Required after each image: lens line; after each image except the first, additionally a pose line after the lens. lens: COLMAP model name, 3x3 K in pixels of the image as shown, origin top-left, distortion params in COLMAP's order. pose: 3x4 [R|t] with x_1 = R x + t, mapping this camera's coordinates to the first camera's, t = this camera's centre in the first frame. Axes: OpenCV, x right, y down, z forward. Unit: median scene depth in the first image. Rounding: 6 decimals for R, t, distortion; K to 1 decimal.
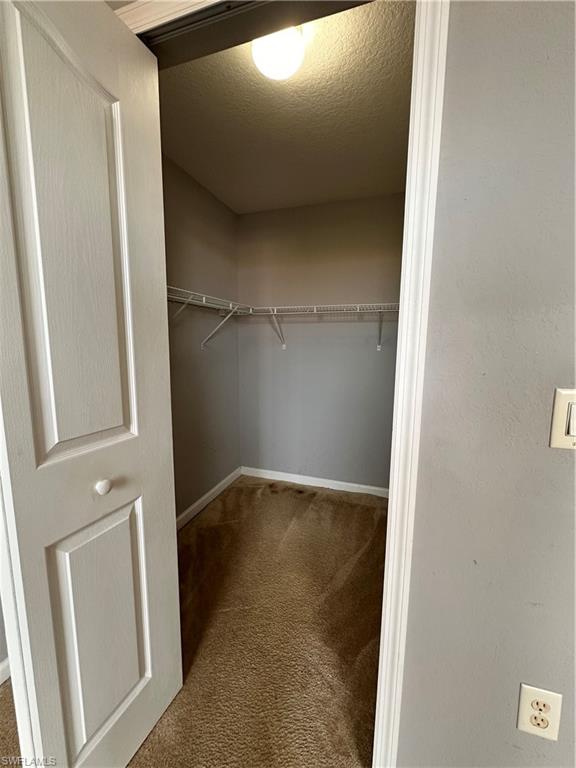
lens RADIAL K [[313.2, 0, 289.2], [0, 313.2, 391.0], [0, 0, 1]] dist [-0.000498, 0.000129]
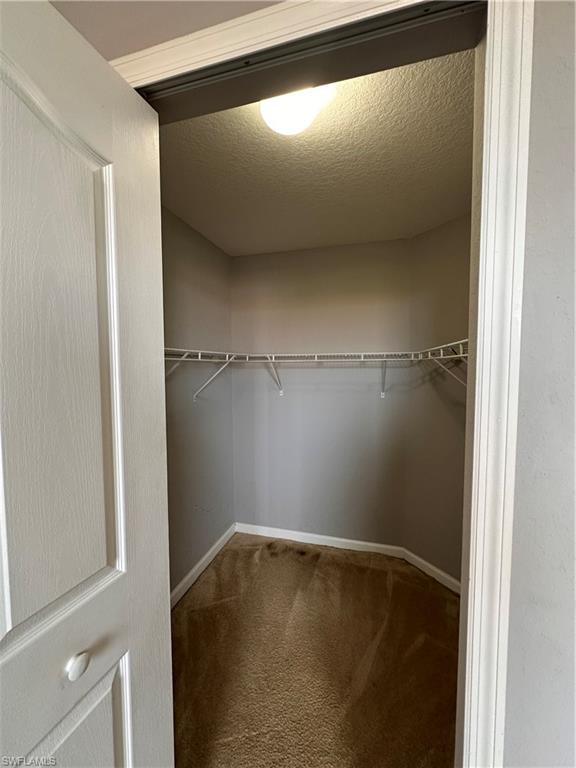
lens RADIAL K [[306.3, 0, 284.9], [0, 306.3, 382.4], [0, 0, 1]] dist [-0.000526, -0.000025]
pose [[0.998744, -0.013780, 0.048165, -0.057815], [0.017309, 0.997136, -0.073617, -0.120571], [-0.047012, 0.074359, 0.996123, 0.093689]]
